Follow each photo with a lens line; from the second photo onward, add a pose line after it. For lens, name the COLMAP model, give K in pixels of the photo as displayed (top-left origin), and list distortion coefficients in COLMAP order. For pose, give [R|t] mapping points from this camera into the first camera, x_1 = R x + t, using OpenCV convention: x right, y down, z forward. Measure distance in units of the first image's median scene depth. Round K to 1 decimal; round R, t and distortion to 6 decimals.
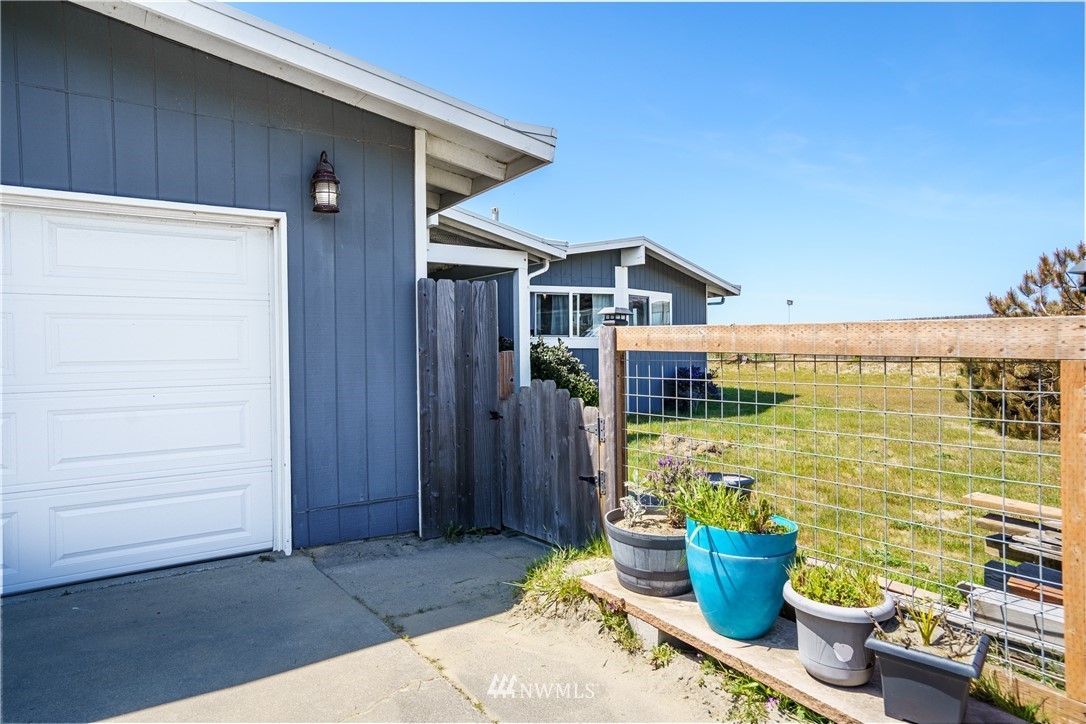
lens RADIAL K [[726.1, 0, 543.0], [0, 726.1, 362.0], [0, 0, 1]] dist [-0.001878, -0.000124]
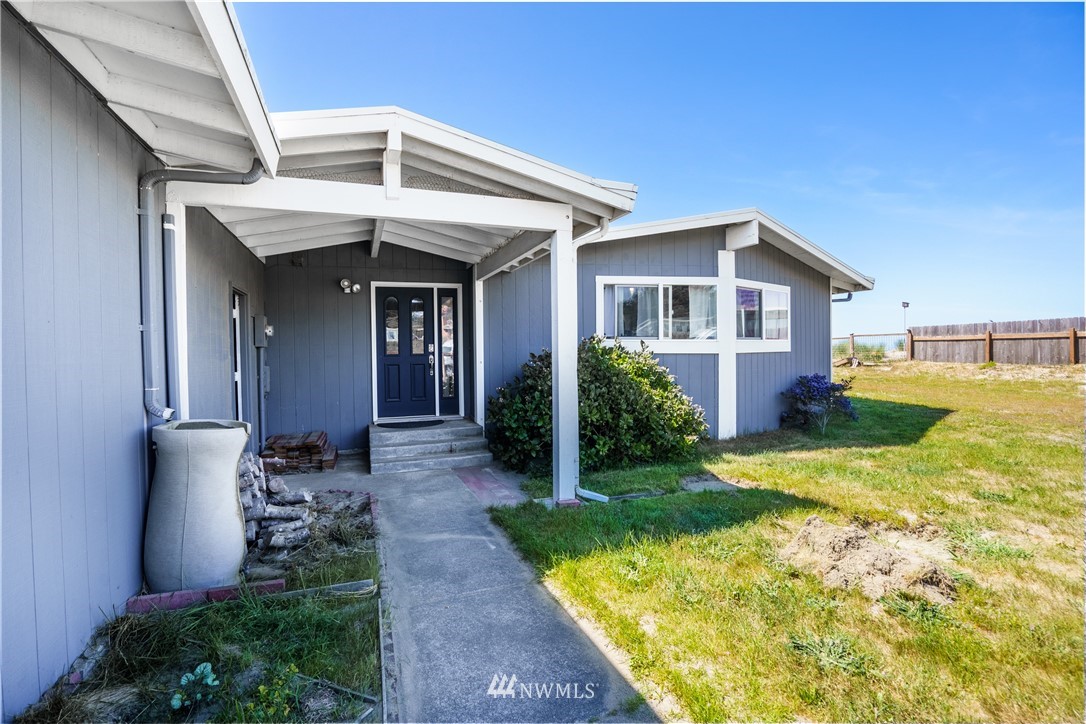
lens RADIAL K [[499.0, 0, 543.0], [0, 499.0, 362.0], [0, 0, 1]] dist [-0.058726, 0.027645]
pose [[0.970183, 0.005516, -0.242310, 0.045224], [-0.004075, 0.999971, 0.006450, -0.012291], [0.242338, -0.005271, 0.970177, 0.430971]]
